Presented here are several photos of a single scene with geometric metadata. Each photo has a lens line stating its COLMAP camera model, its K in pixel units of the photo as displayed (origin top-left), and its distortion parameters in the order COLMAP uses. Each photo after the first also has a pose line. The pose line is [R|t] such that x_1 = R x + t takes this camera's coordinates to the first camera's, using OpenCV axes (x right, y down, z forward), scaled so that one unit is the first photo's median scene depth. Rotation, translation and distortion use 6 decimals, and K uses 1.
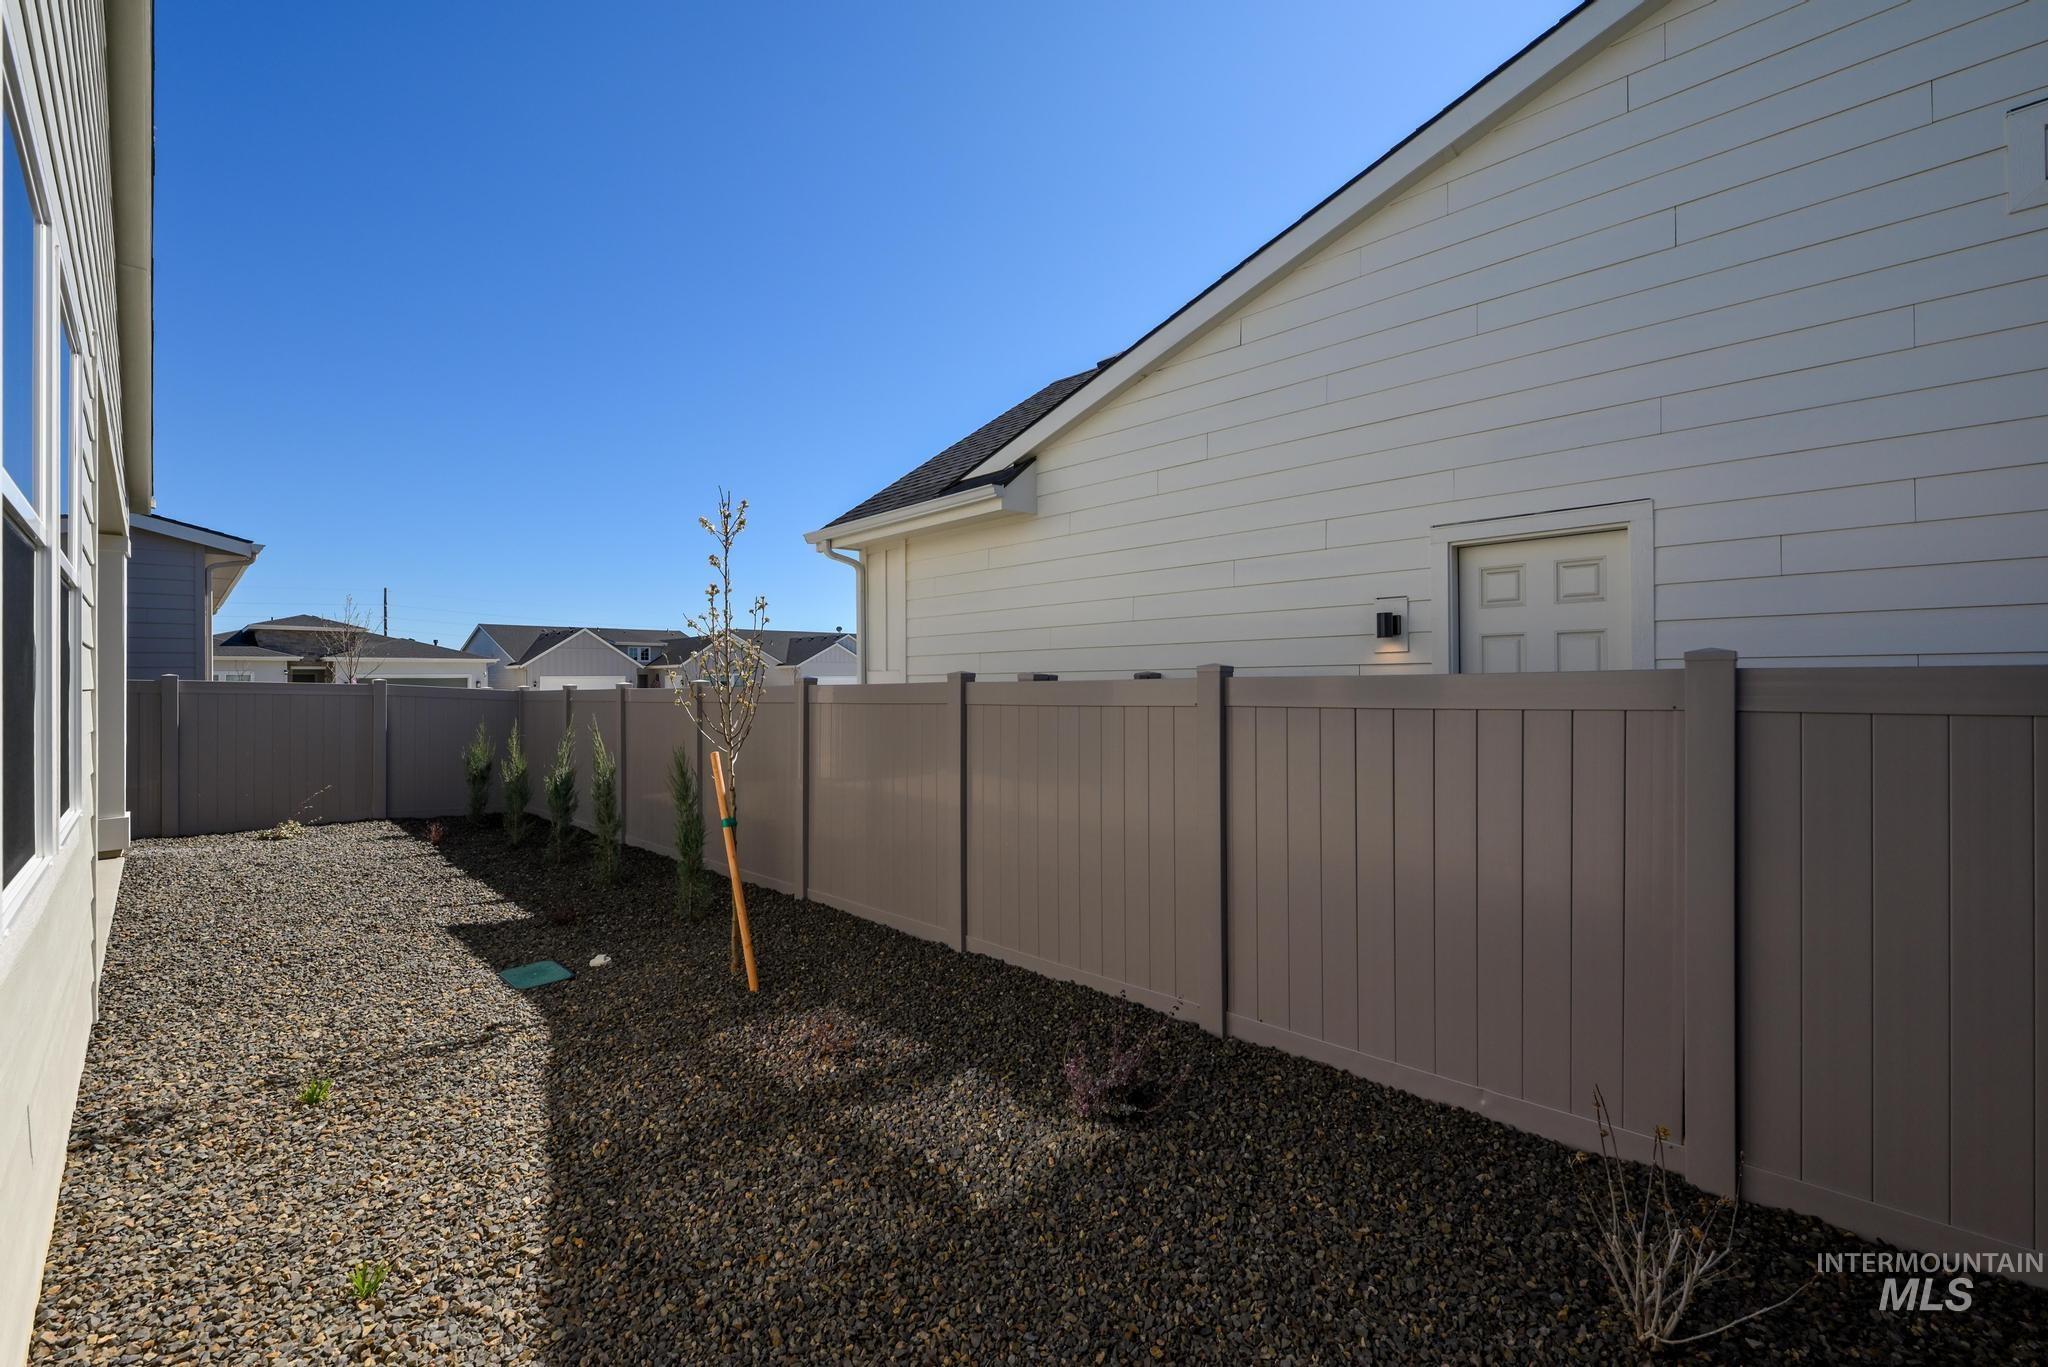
lens RADIAL K [[821.6, 0, 1026.0], [0, 821.6, 681.3], [0, 0, 1]] dist [-0.001127, -0.000099]
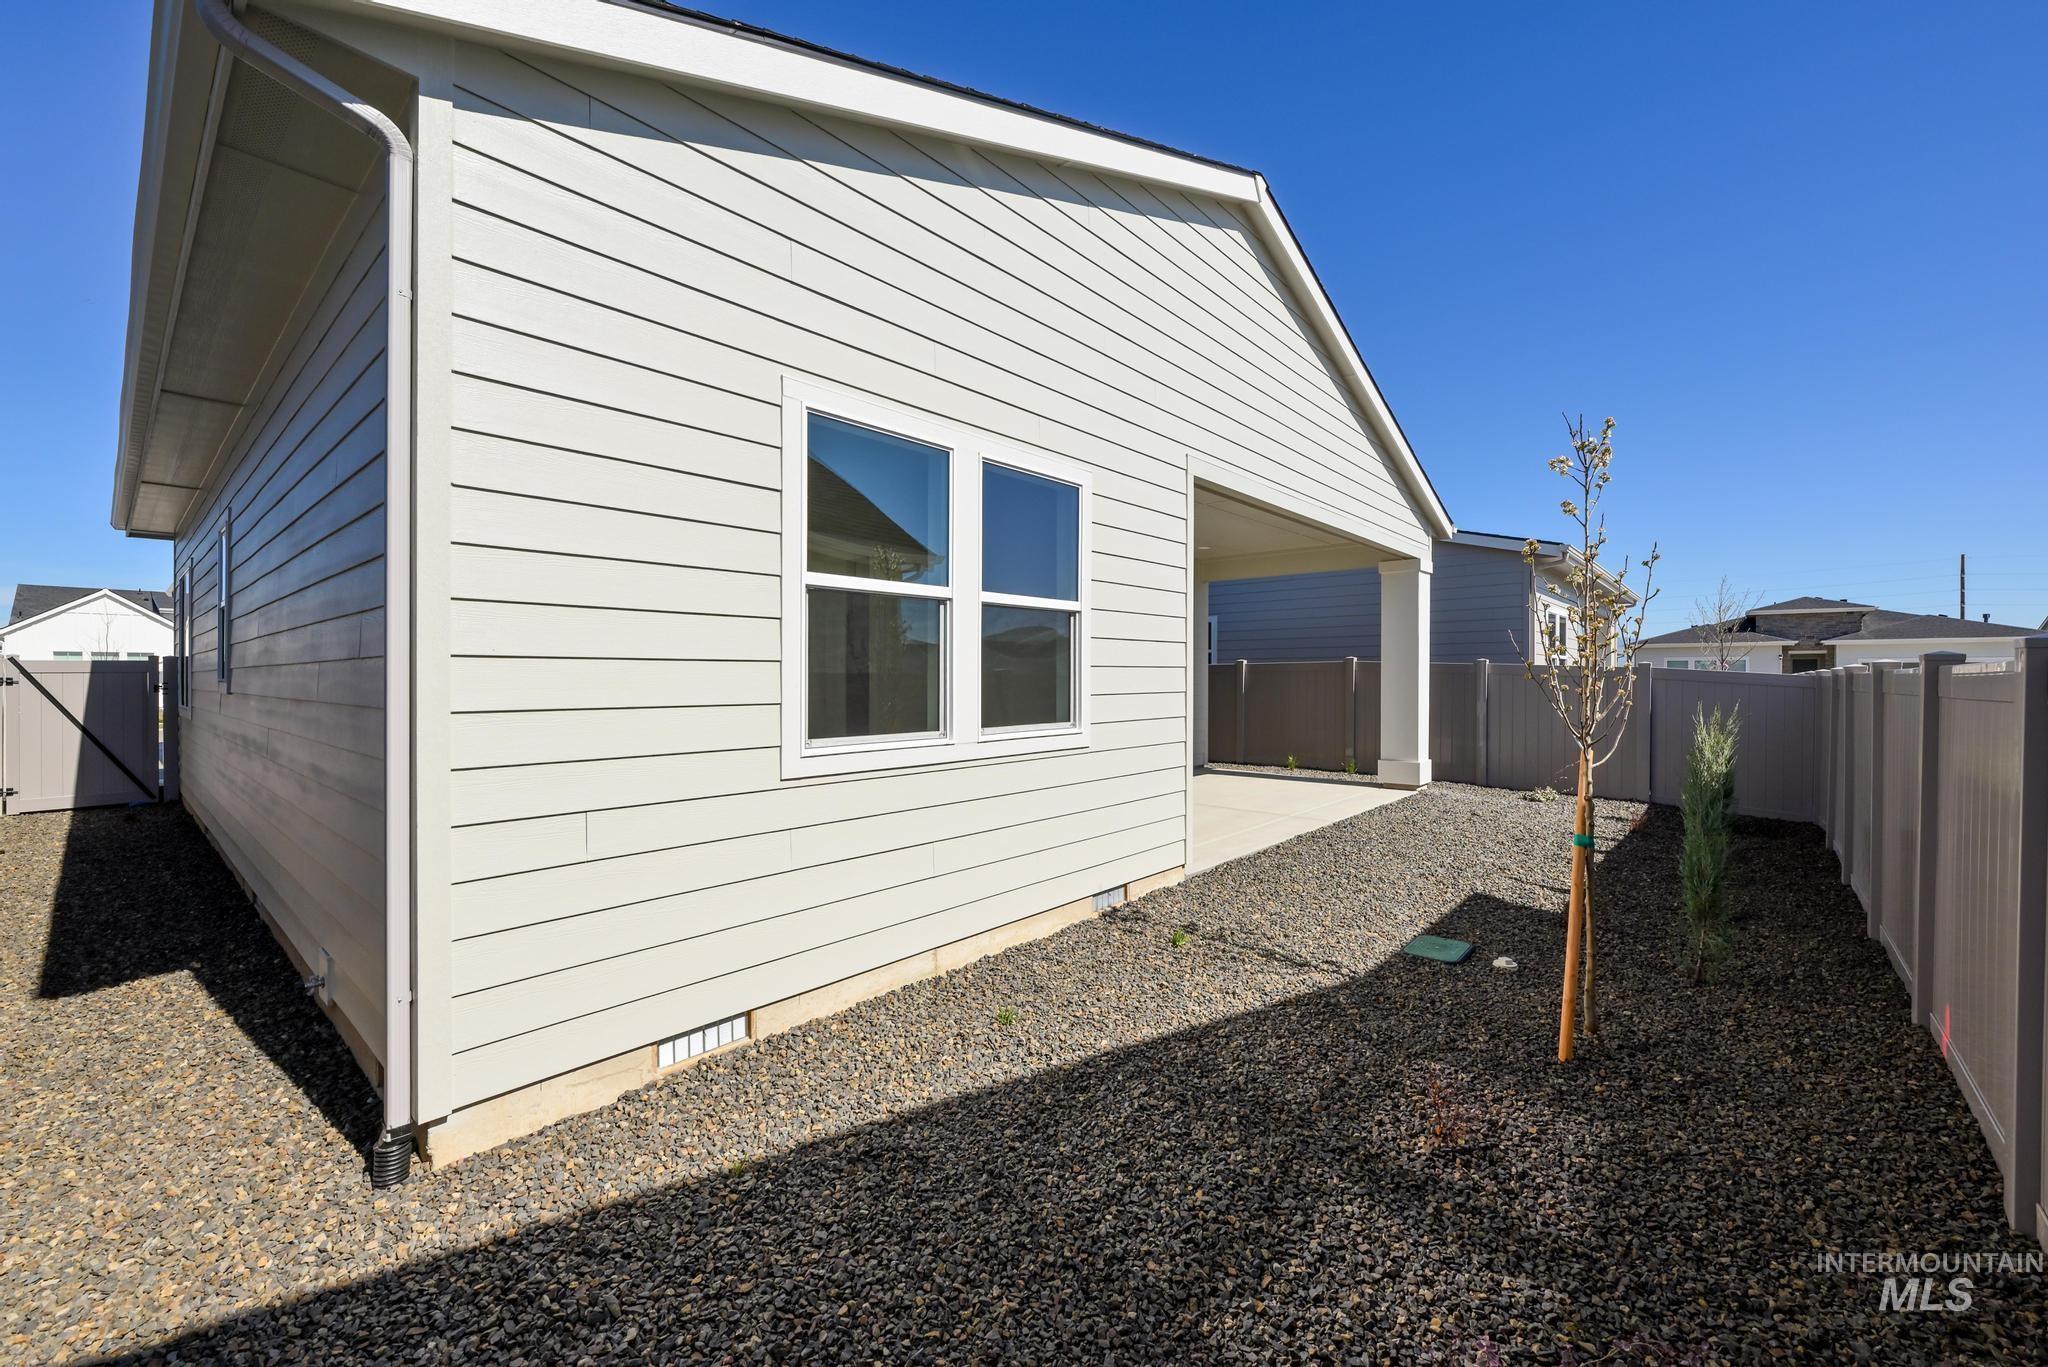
lens RADIAL K [[821.6, 0, 1022.5], [0, 821.6, 672.3], [0, 0, 1]] dist [-0.001127, -0.000099]
pose [[0.032070, 0.007099, -0.999460, 0.437623], [-0.000910, 0.999975, 0.007074, 0.008106], [0.999485, 0.000682, 0.032076, 0.489380]]
